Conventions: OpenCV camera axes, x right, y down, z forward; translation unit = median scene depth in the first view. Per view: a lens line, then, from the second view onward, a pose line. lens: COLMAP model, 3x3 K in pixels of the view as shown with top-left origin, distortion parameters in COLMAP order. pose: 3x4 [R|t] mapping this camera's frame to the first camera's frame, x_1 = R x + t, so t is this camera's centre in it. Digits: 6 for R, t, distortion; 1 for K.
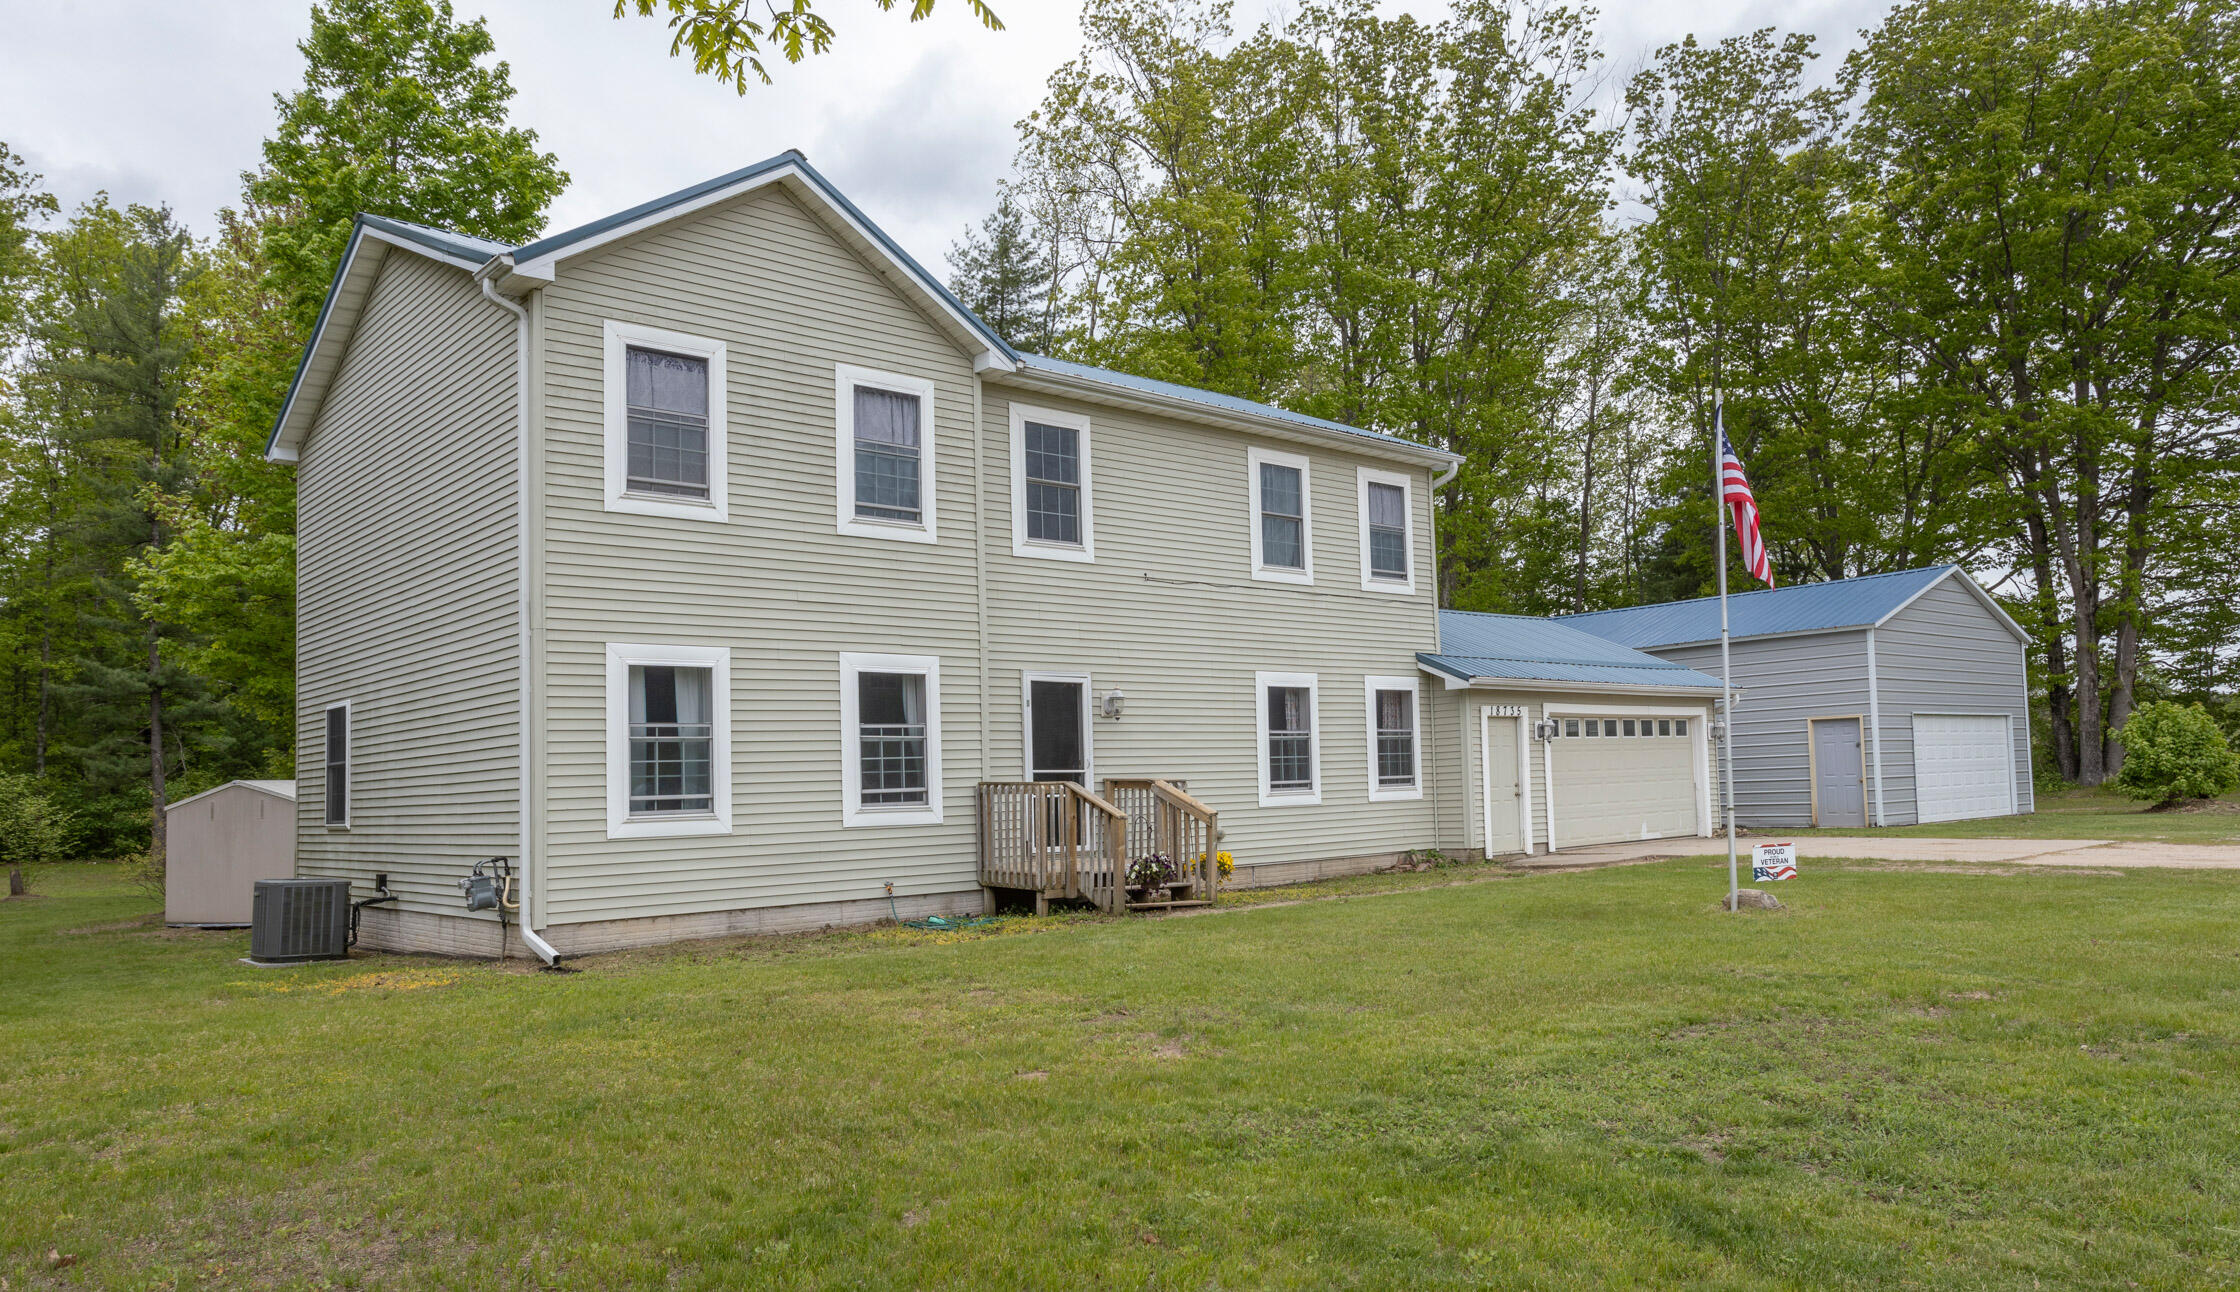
lens RADIAL K [[1532.1, 0, 1245.8], [0, 1532.1, 682.0], [0, 0, 1]] dist [-0.006585, -0.003071]
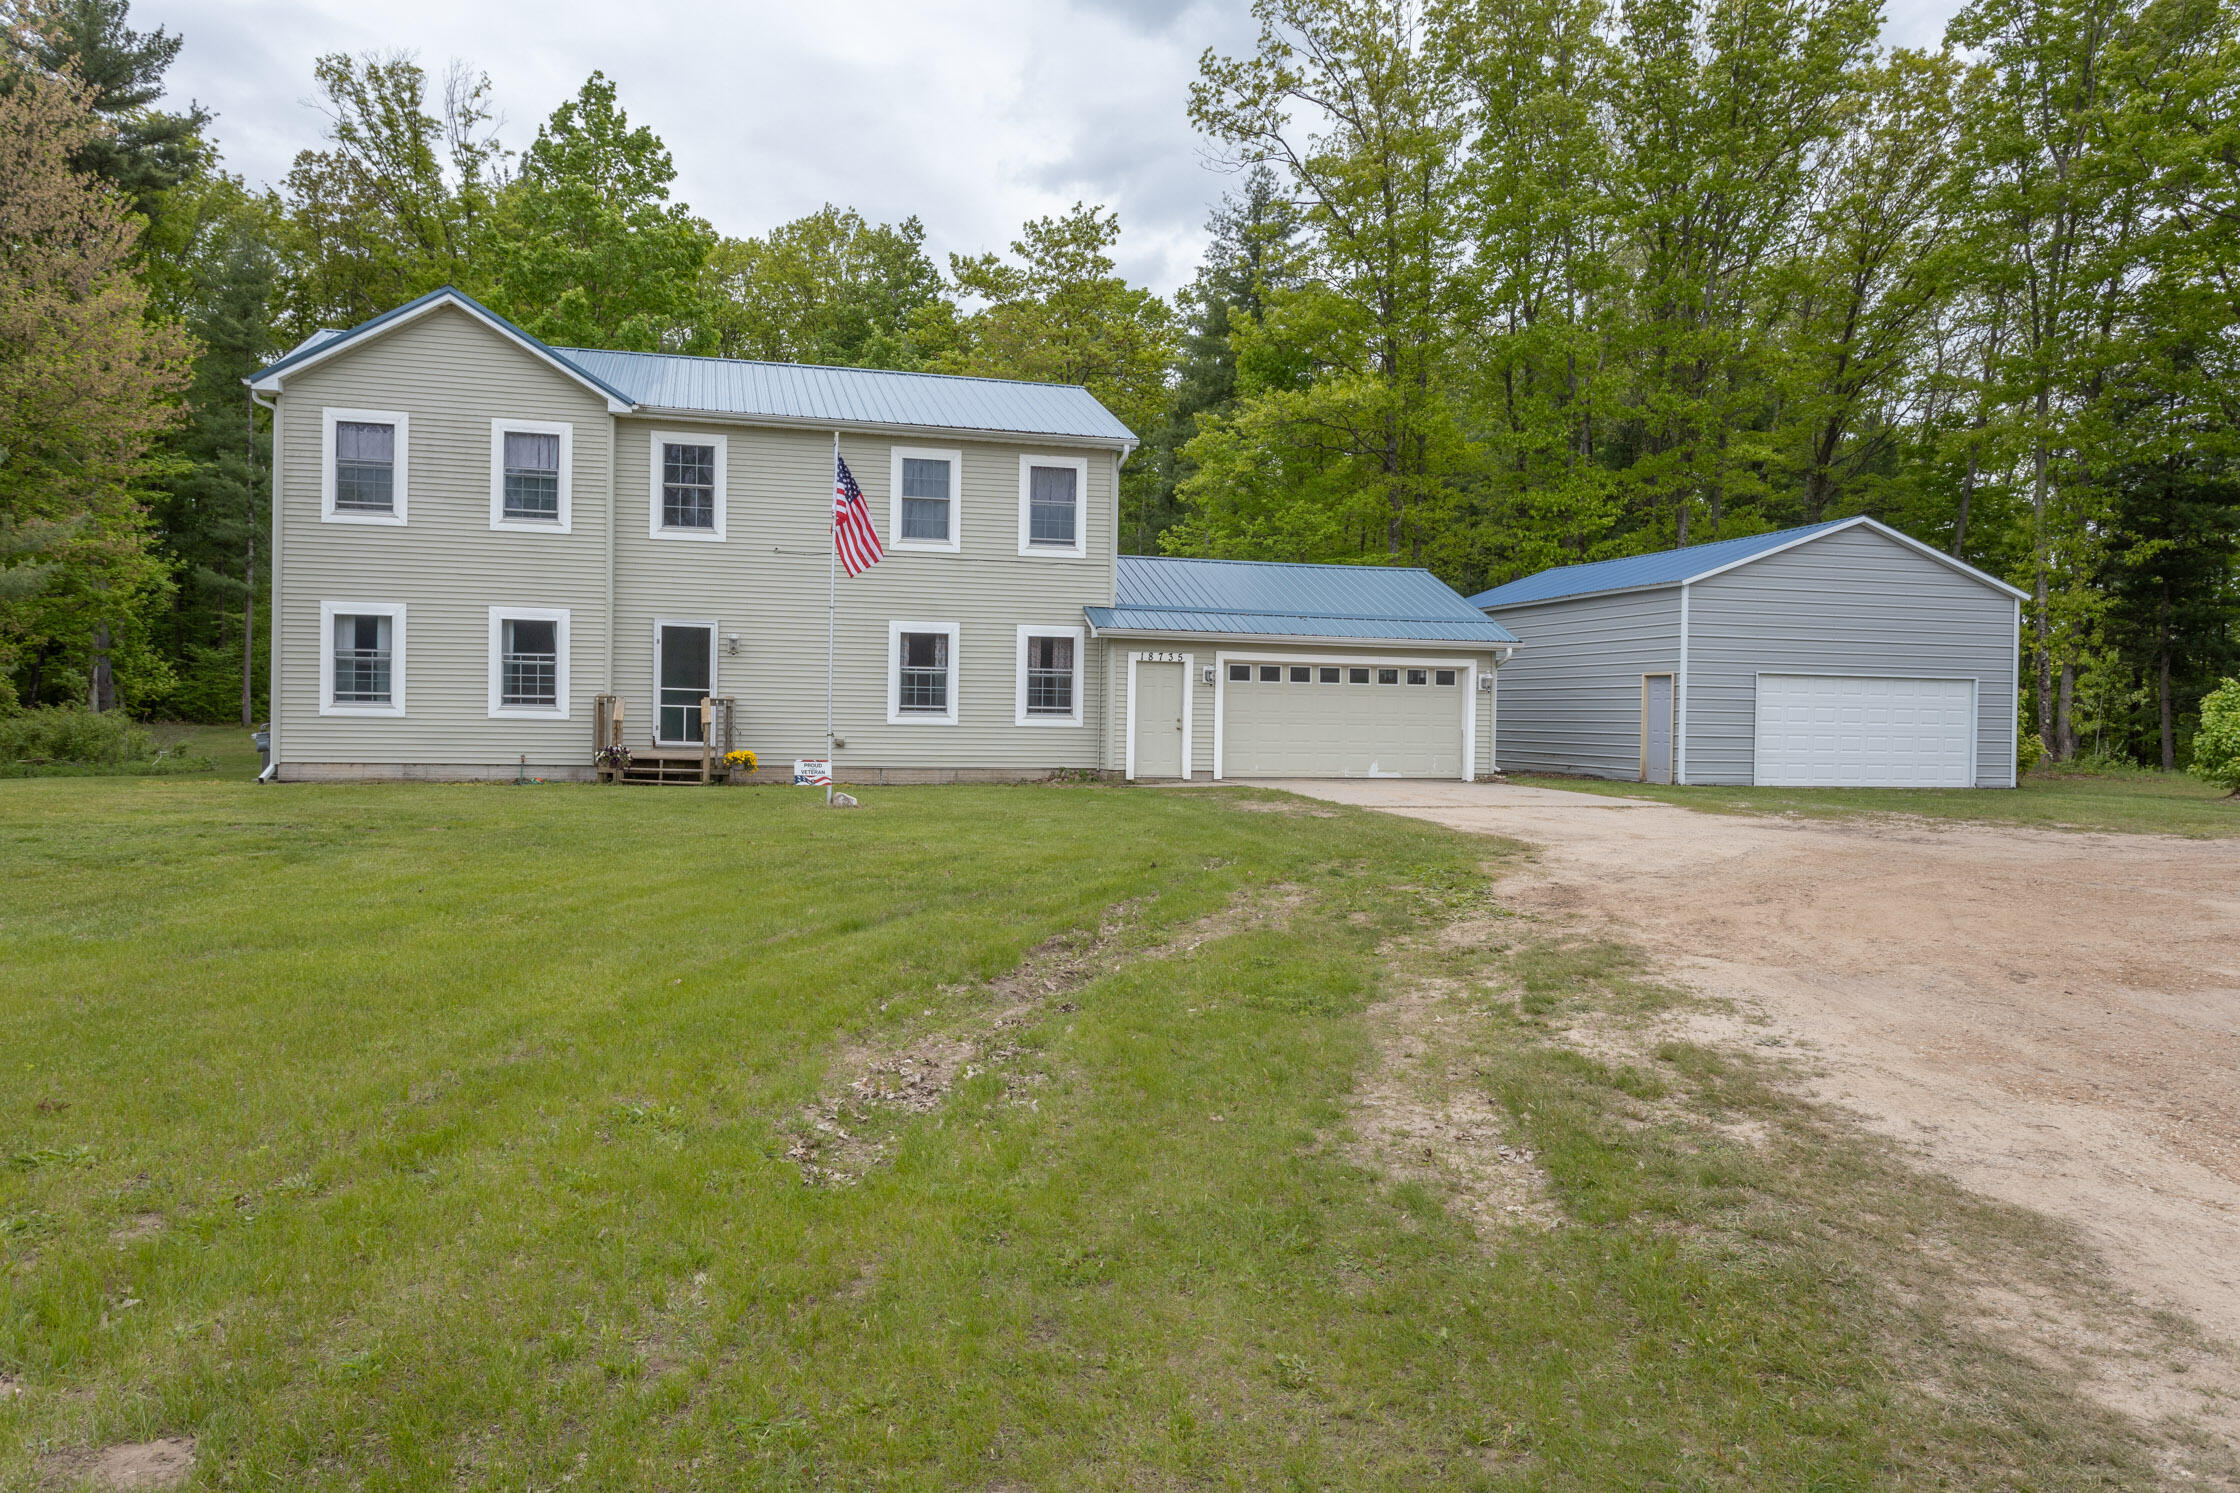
lens RADIAL K [[1585.5, 0, 1217.0], [0, 1585.5, 735.4], [0, 0, 1]] dist [0.003543, 0.000368]
pose [[0.882471, 0.057539, -0.466834, 0.896263], [-0.017055, 0.995751, 0.090490, -0.036956], [0.470057, -0.071893, 0.879703, -0.067733]]
